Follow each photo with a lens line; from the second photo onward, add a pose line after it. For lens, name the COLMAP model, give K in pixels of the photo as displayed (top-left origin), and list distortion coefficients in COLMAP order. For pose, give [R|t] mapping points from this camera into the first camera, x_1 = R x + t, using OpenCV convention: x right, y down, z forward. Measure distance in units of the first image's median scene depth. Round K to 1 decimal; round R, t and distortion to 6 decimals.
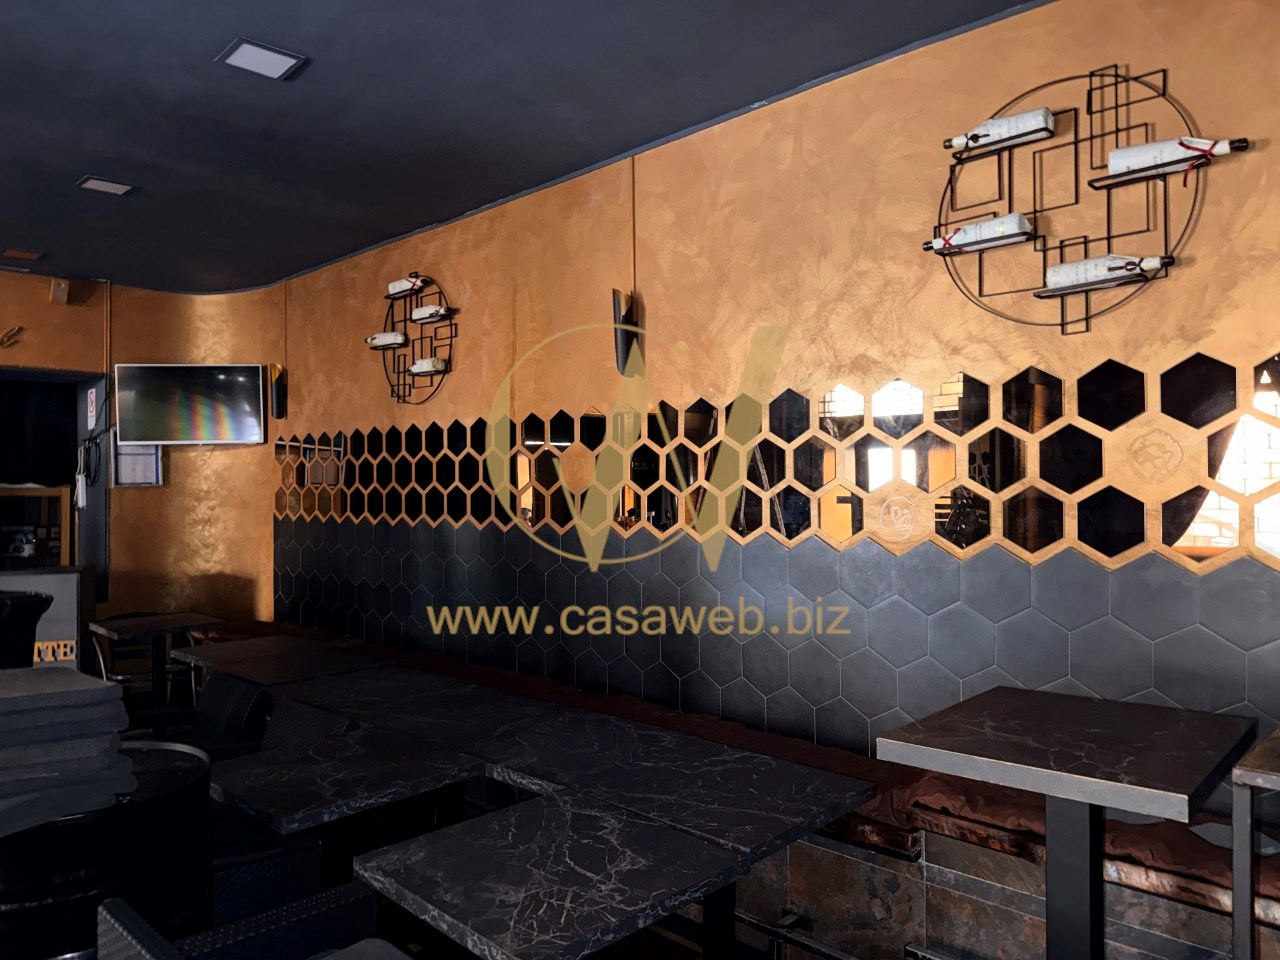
lens RADIAL K [[893.6, 0, 640.0], [0, 893.6, 480.0], [0, 0, 1]] dist [0.159932, -0.267646]
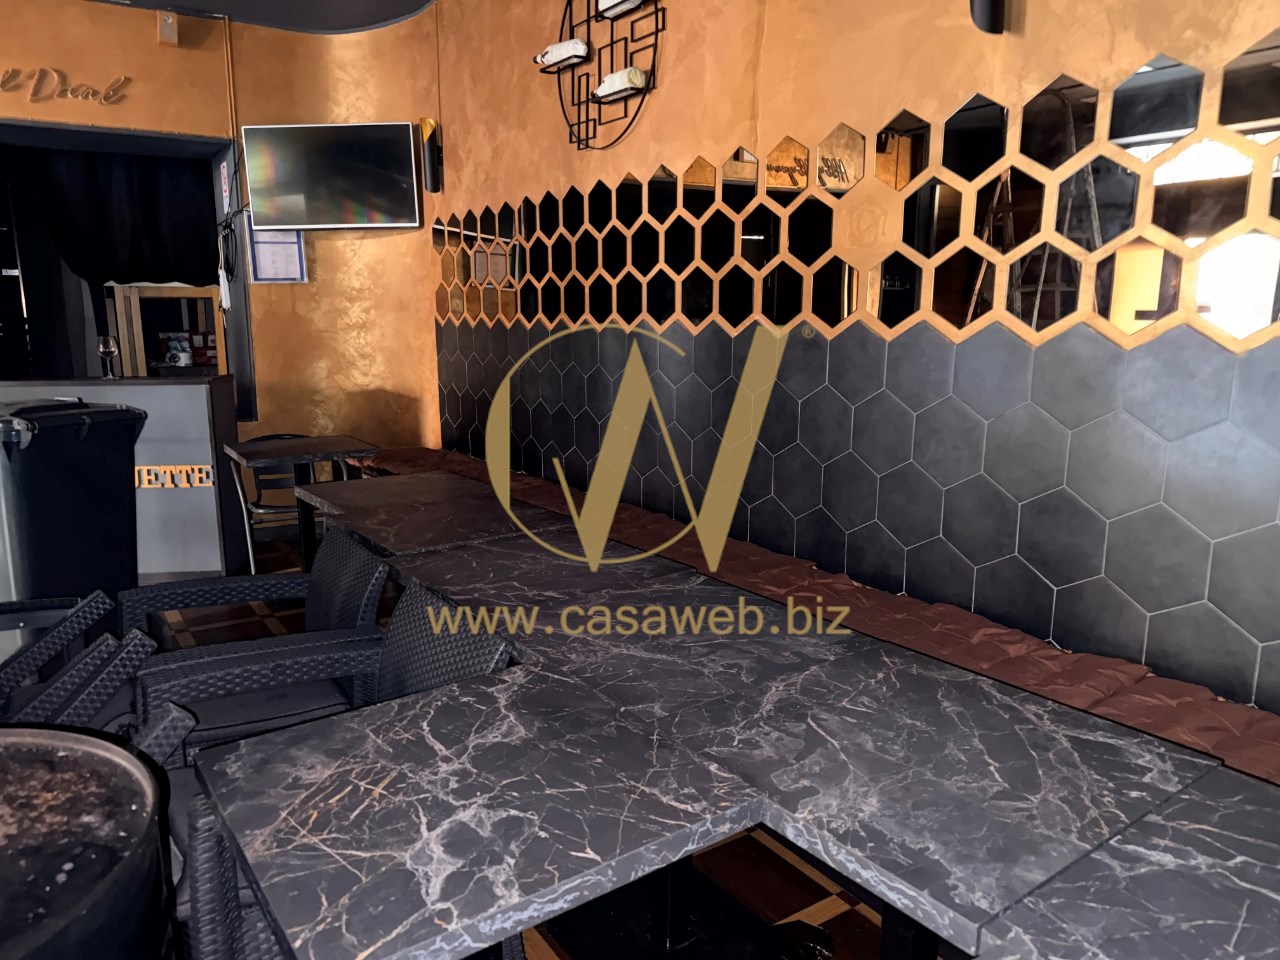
lens RADIAL K [[894.0, 0, 642.0], [0, 894.0, 473.5], [0, 0, 1]] dist [0.070877, -0.088346]
pose [[0.981038, 0.039253, -0.189800, -0.072503], [-0.003860, 0.983040, 0.183351, 0.029824], [0.193778, -0.179141, 0.964551, 0.273201]]
